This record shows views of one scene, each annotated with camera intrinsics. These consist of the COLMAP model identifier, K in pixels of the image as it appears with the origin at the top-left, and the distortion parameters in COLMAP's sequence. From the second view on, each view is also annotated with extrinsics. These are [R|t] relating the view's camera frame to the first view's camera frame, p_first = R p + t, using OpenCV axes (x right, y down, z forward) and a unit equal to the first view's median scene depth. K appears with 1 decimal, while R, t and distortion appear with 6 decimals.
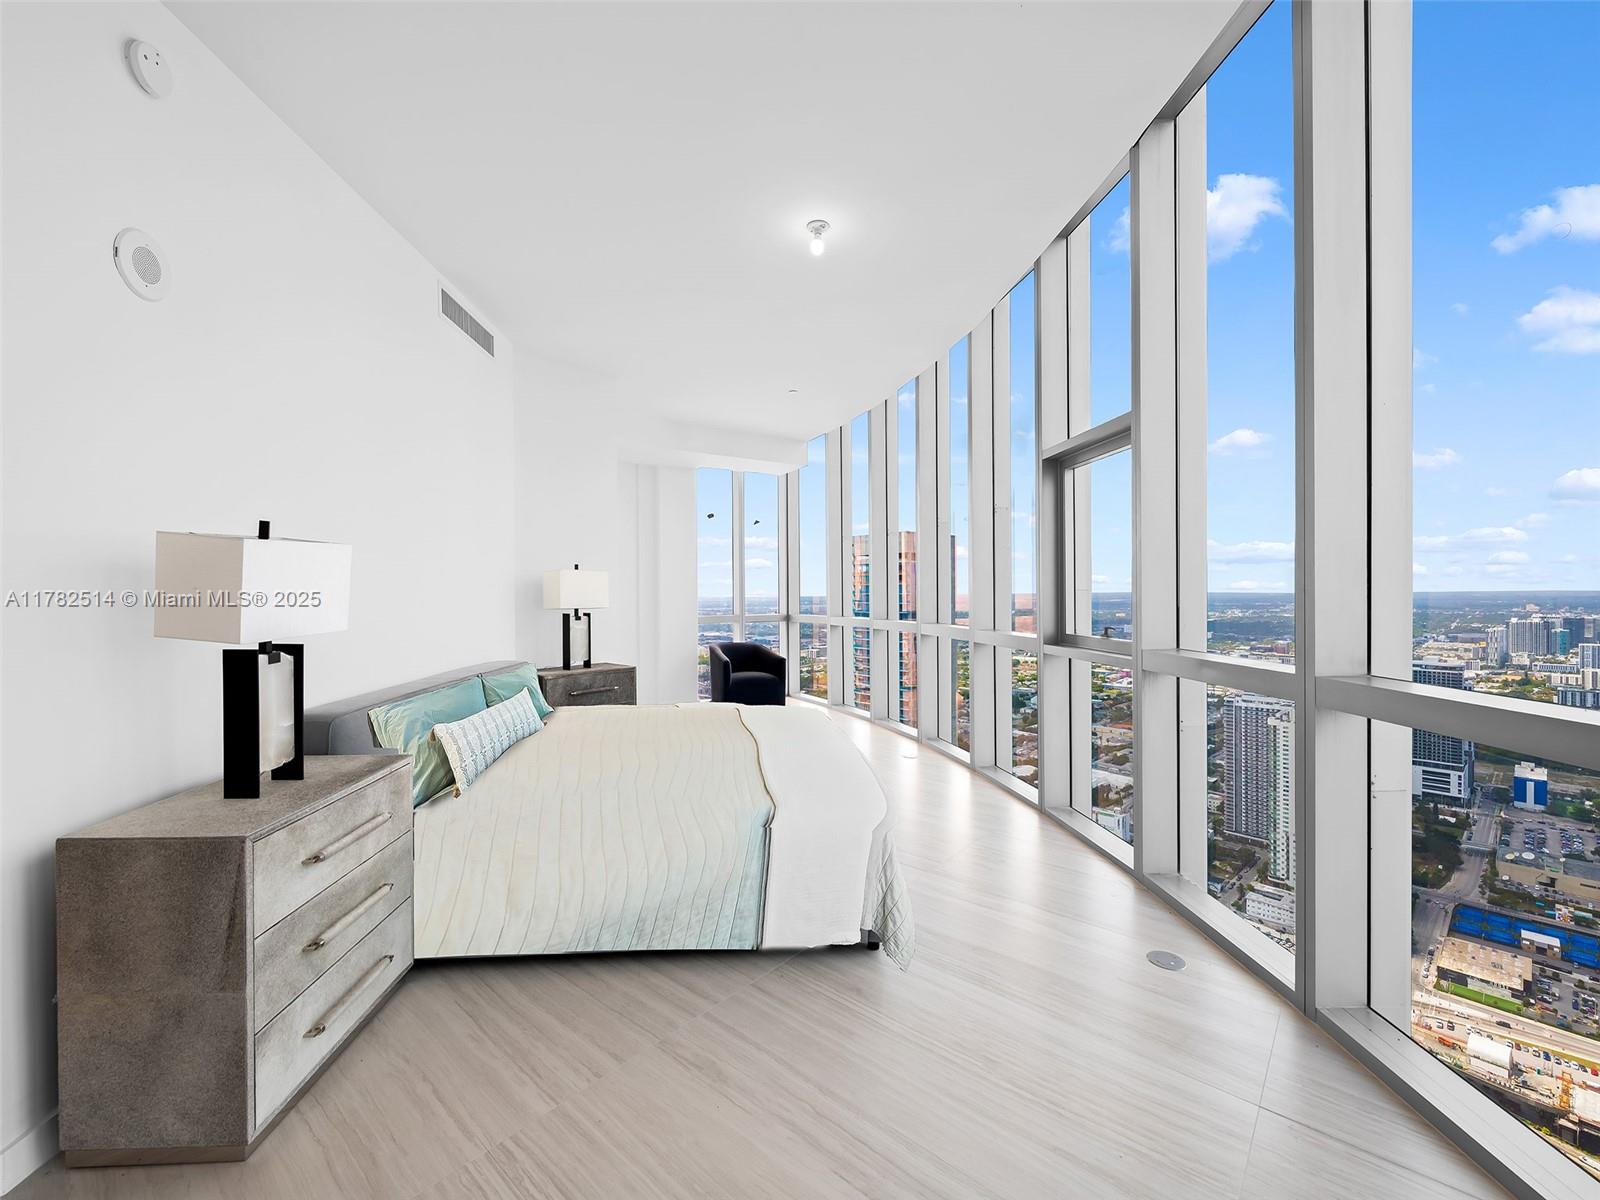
lens RADIAL K [[656.6, 0, 800.0], [0, 656.6, 600.0], [0, 0, 1]] dist [-0.000052, -0.002587]
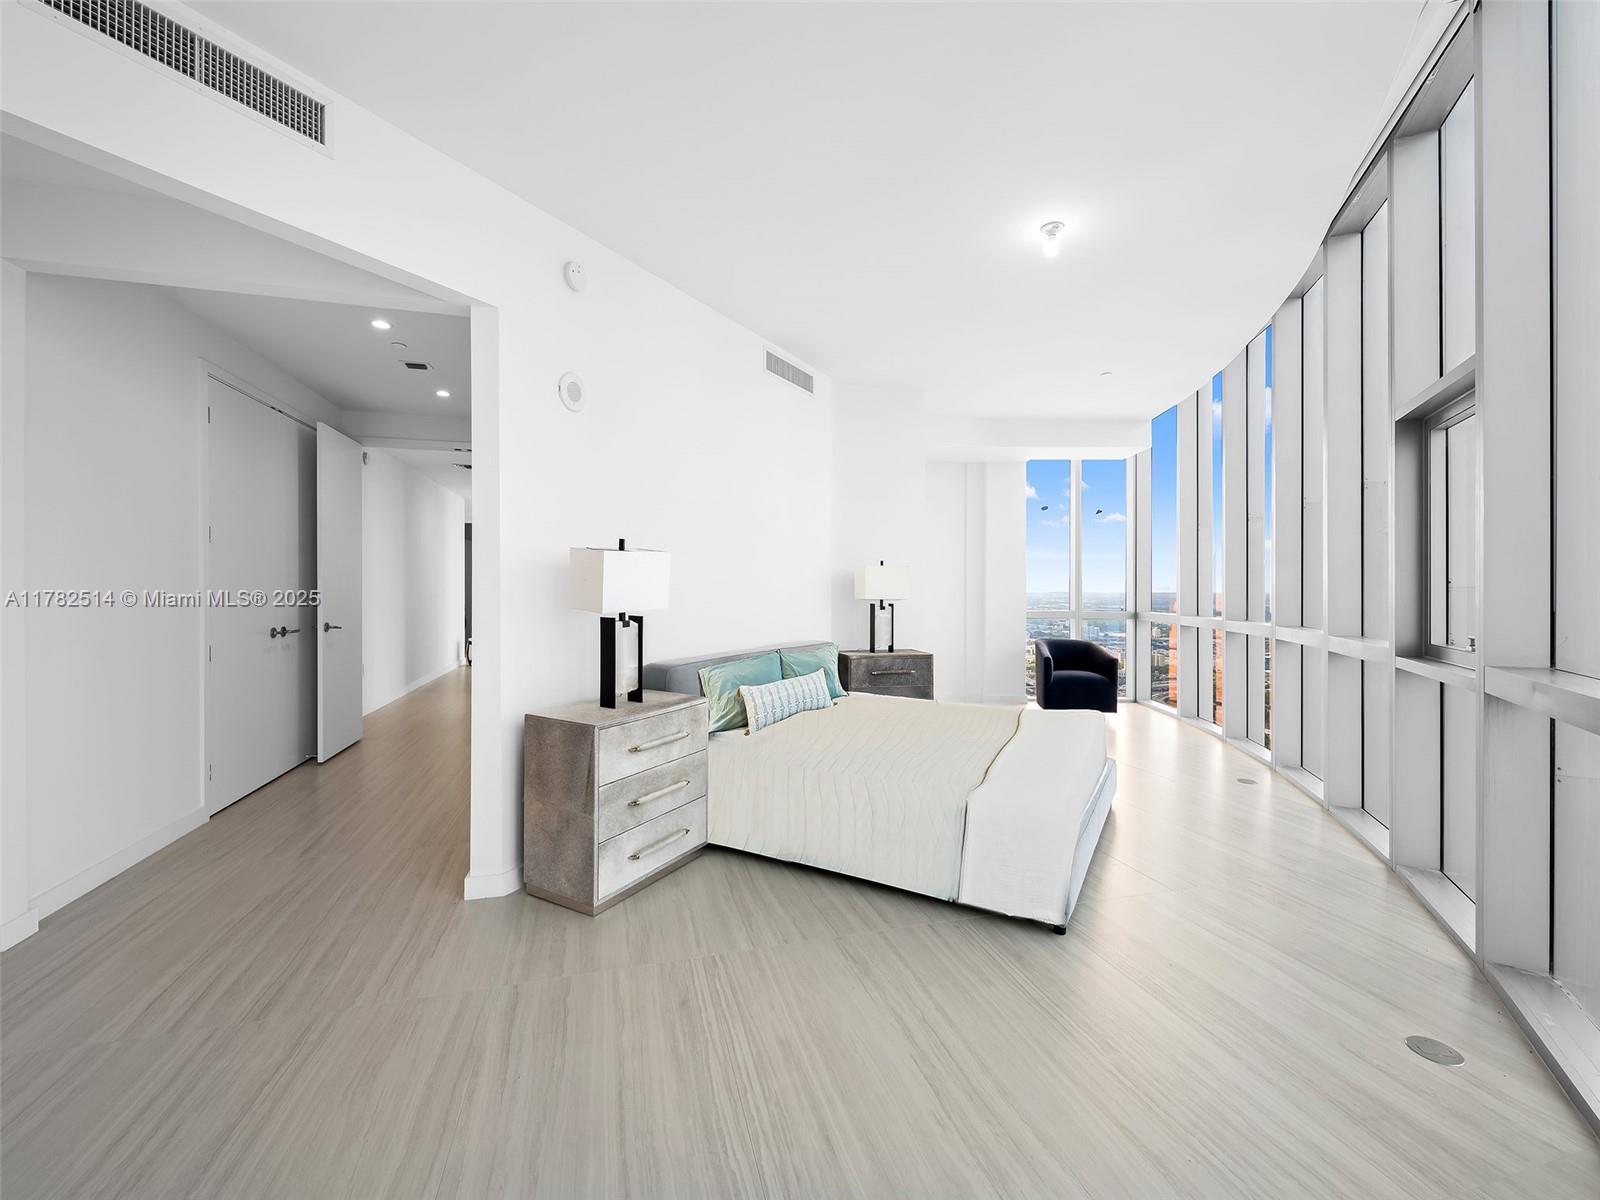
lens RADIAL K [[668.9, 0, 795.3], [0, 668.9, 597.4], [0, 0, 1]] dist [0.000101, -0.002675]
pose [[0.834361, 0.017877, -0.550929, 0.424902], [-0.015442, 0.999840, 0.009058, 0.001762], [0.551003, 0.000950, 0.834503, -0.131576]]
